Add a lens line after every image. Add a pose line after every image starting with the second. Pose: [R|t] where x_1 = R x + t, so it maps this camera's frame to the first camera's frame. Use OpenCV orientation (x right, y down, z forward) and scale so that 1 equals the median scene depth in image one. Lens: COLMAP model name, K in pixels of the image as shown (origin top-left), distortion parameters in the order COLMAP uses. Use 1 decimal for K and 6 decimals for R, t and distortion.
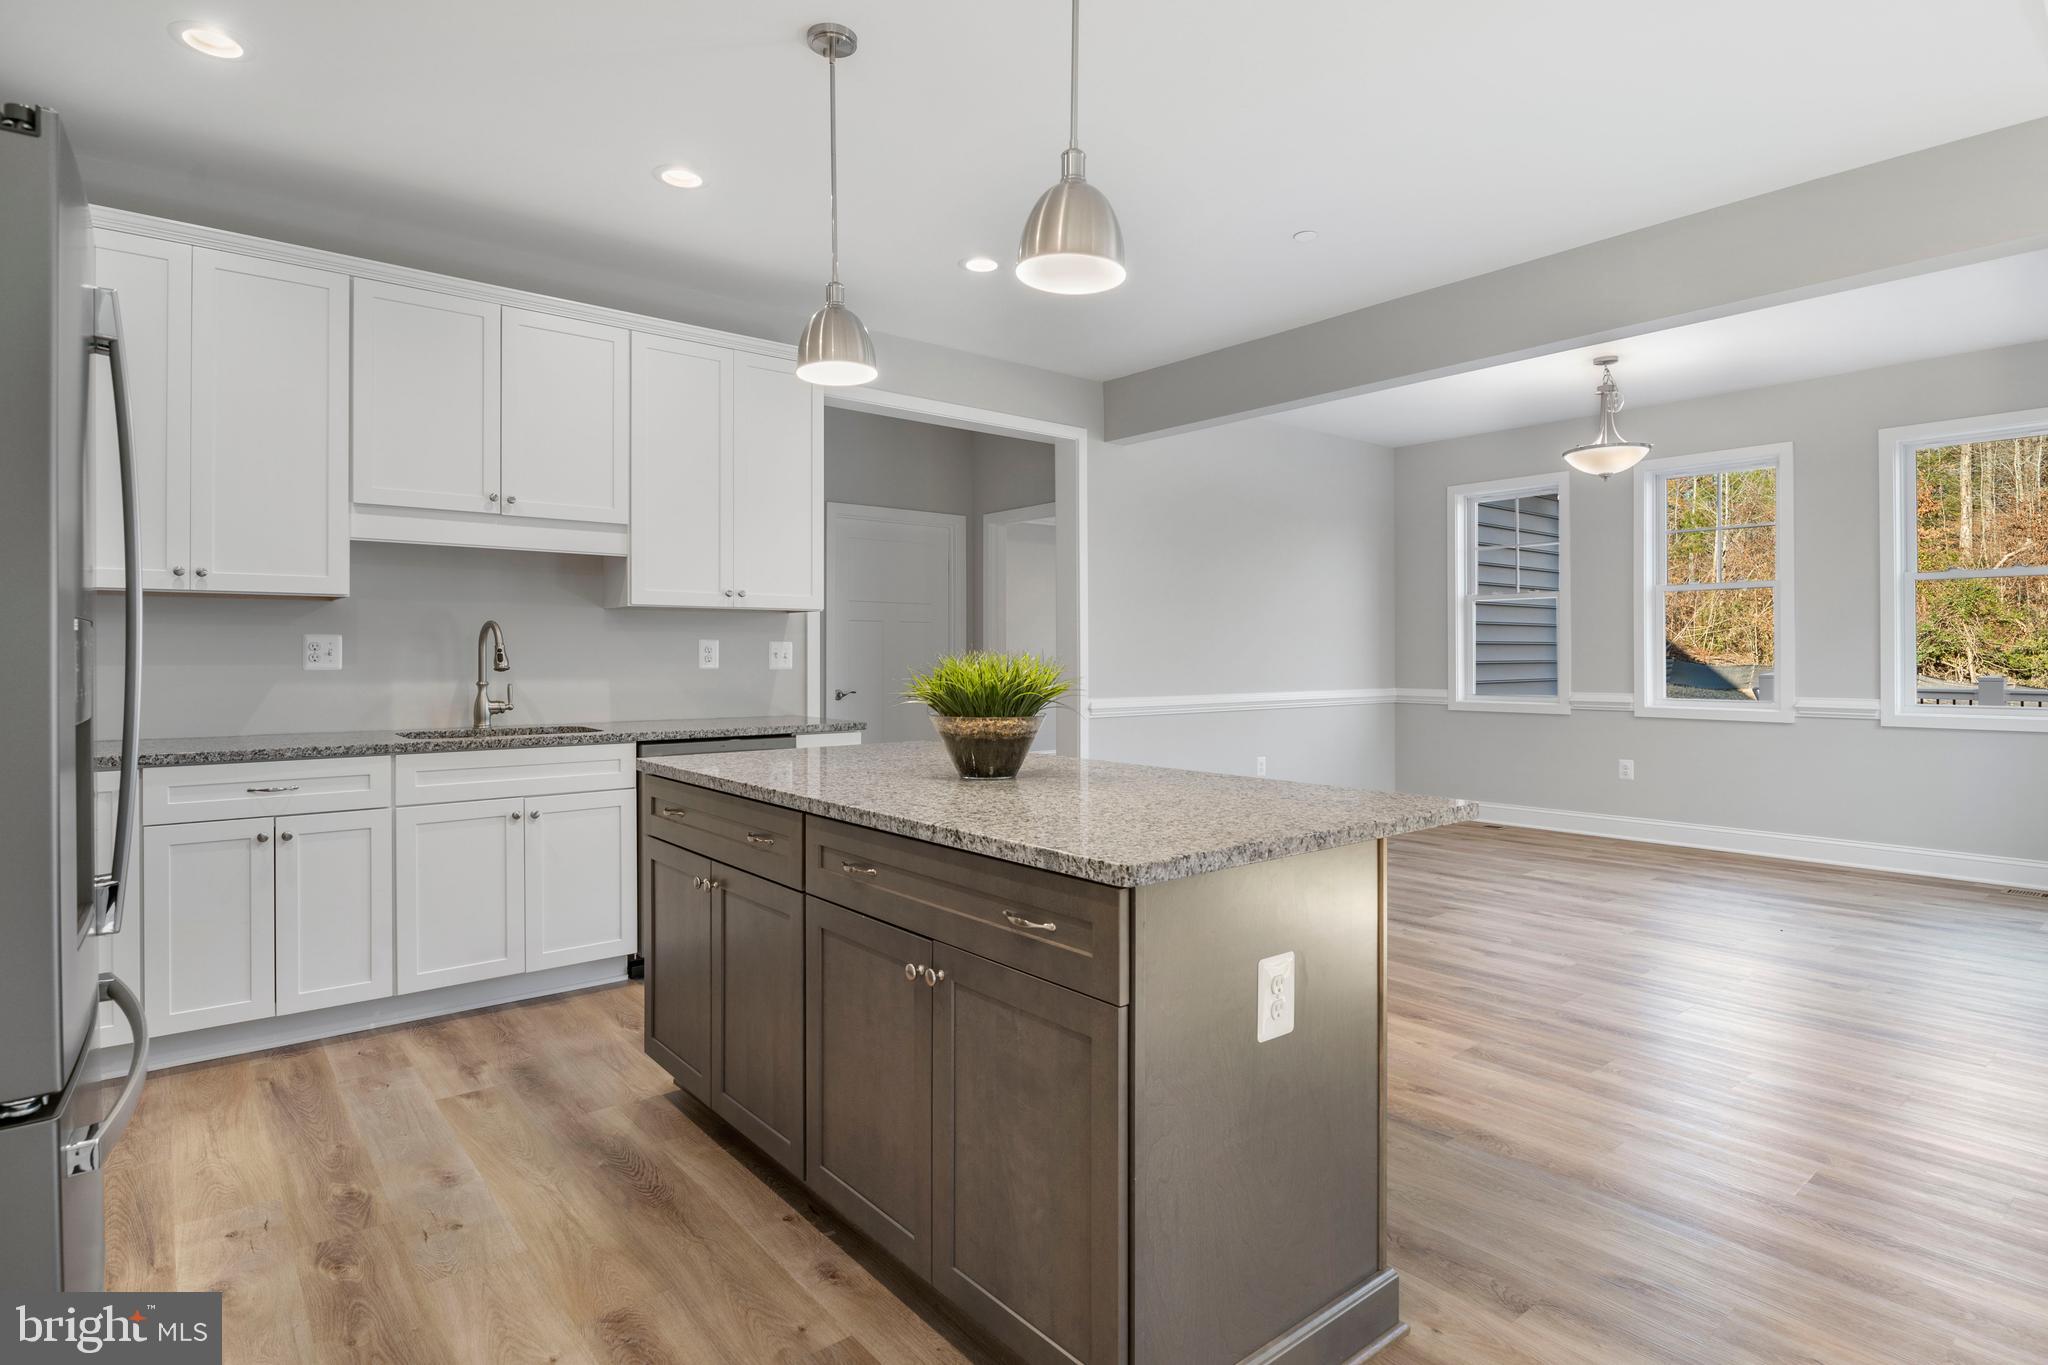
lens RADIAL K [[1057.0, 0, 1029.4], [0, 1057.0, 658.0], [0, 0, 1]] dist [-0.017065, -0.000158]
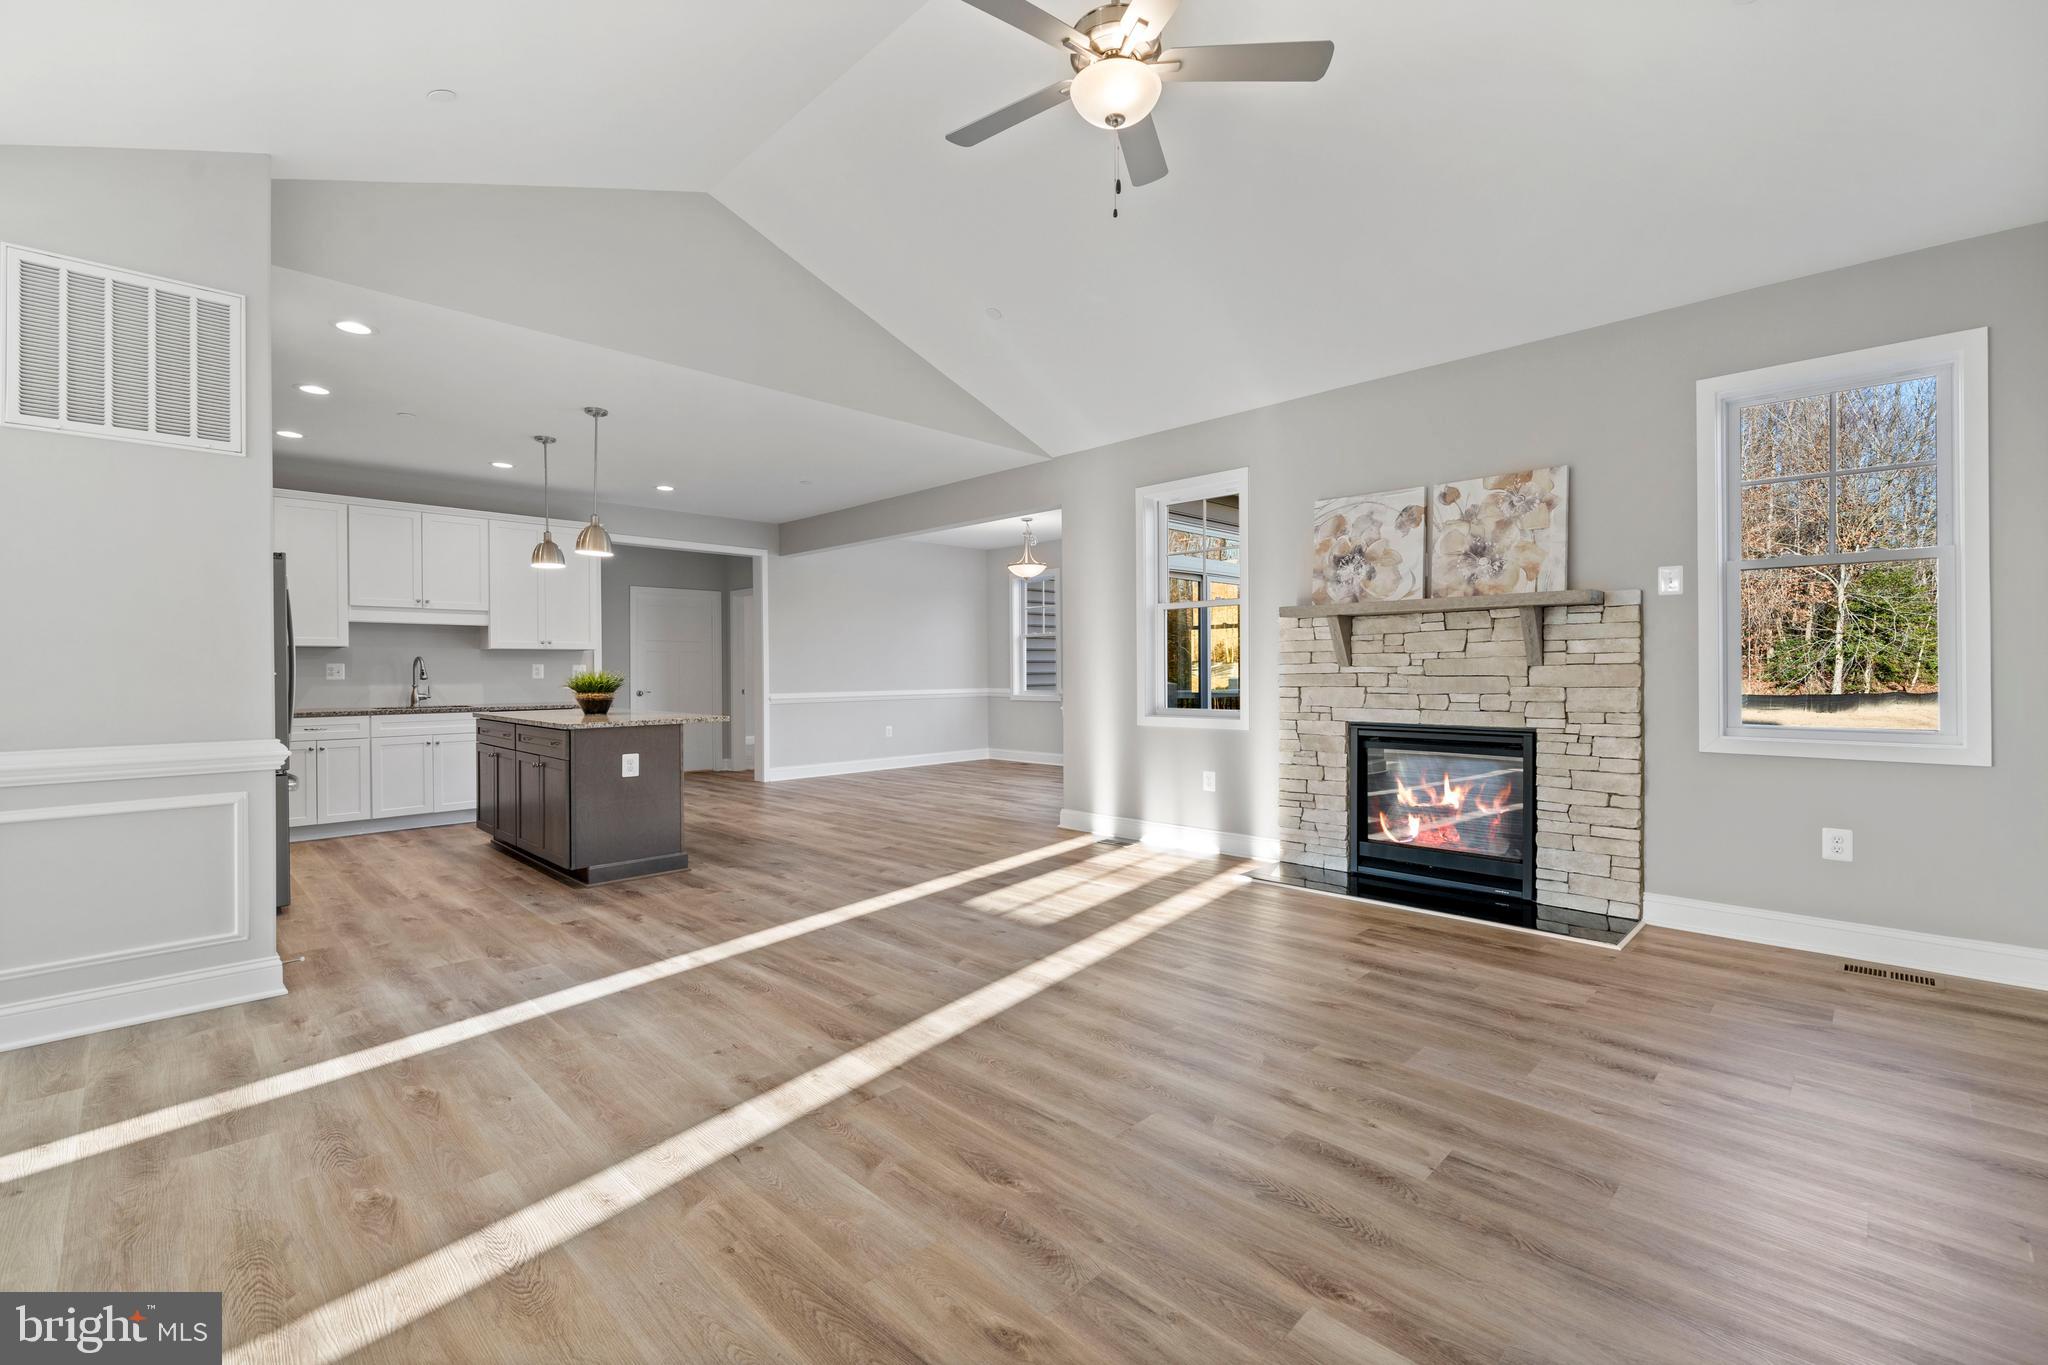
lens RADIAL K [[884.2, 0, 1026.4], [0, 884.2, 672.0], [0, 0, 1]] dist [0.002663, 0.000030]
pose [[0.995635, -0.006319, 0.093124, 0.454707], [0.006286, 0.999980, 0.000650, 0.002647], [-0.093126, -0.000062, 0.995654, -0.750502]]
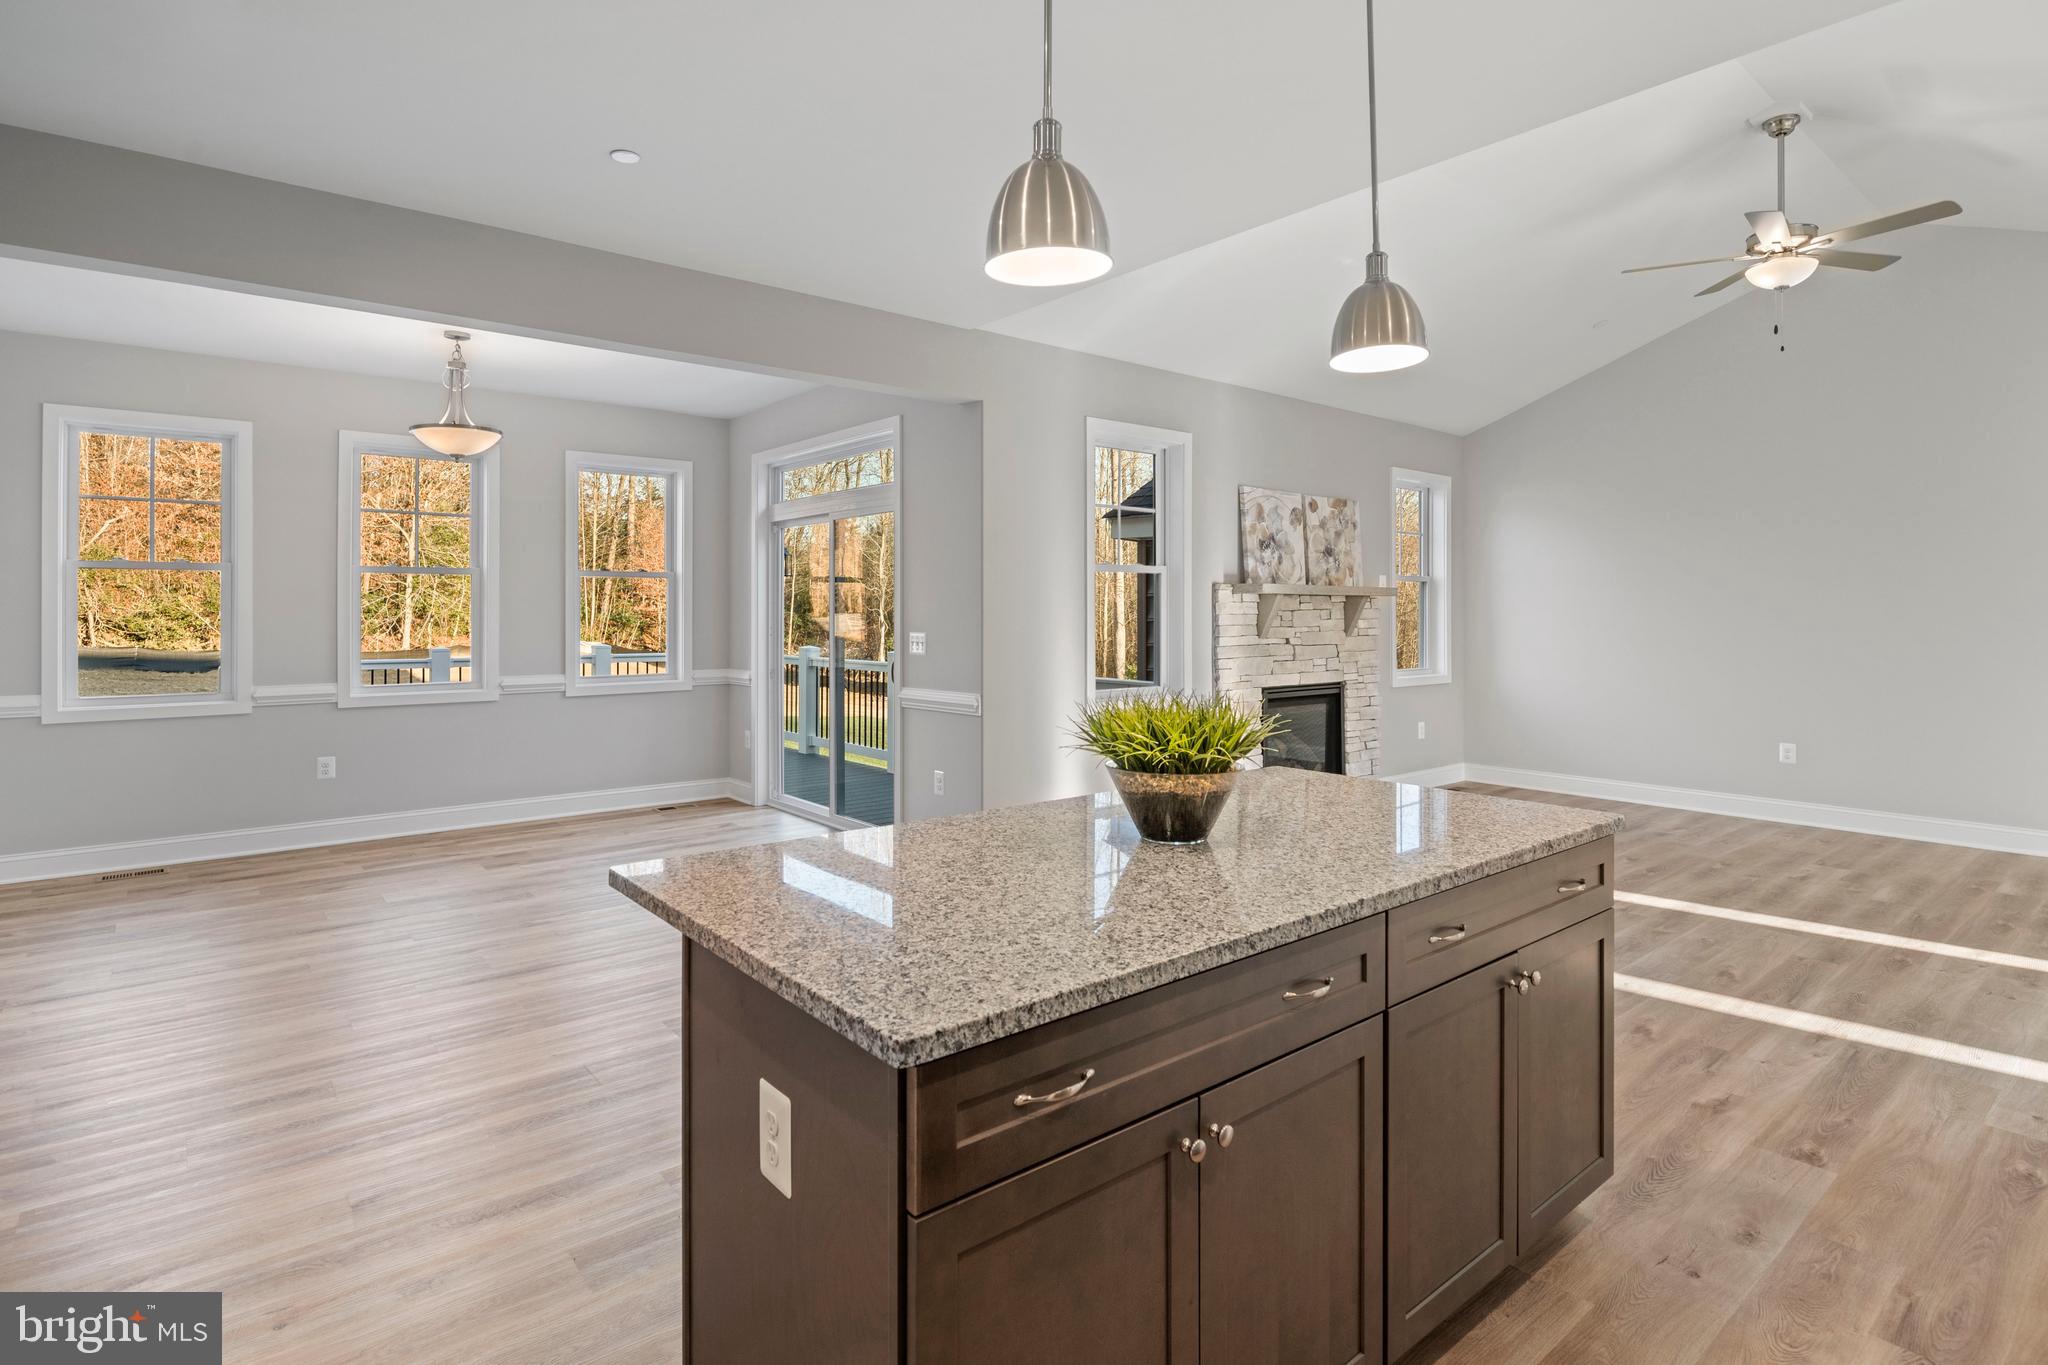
lens RADIAL K [[1035.2, 0, 1024.0], [0, 1035.2, 608.9], [0, 0, 1]] dist [-0.012608, -0.000351]
pose [[-0.001671, 0.003668, 0.999992, -0.440736], [0.002168, 0.999991, -0.003664, -0.035643], [-0.999996, 0.002162, -0.001679, 0.562764]]
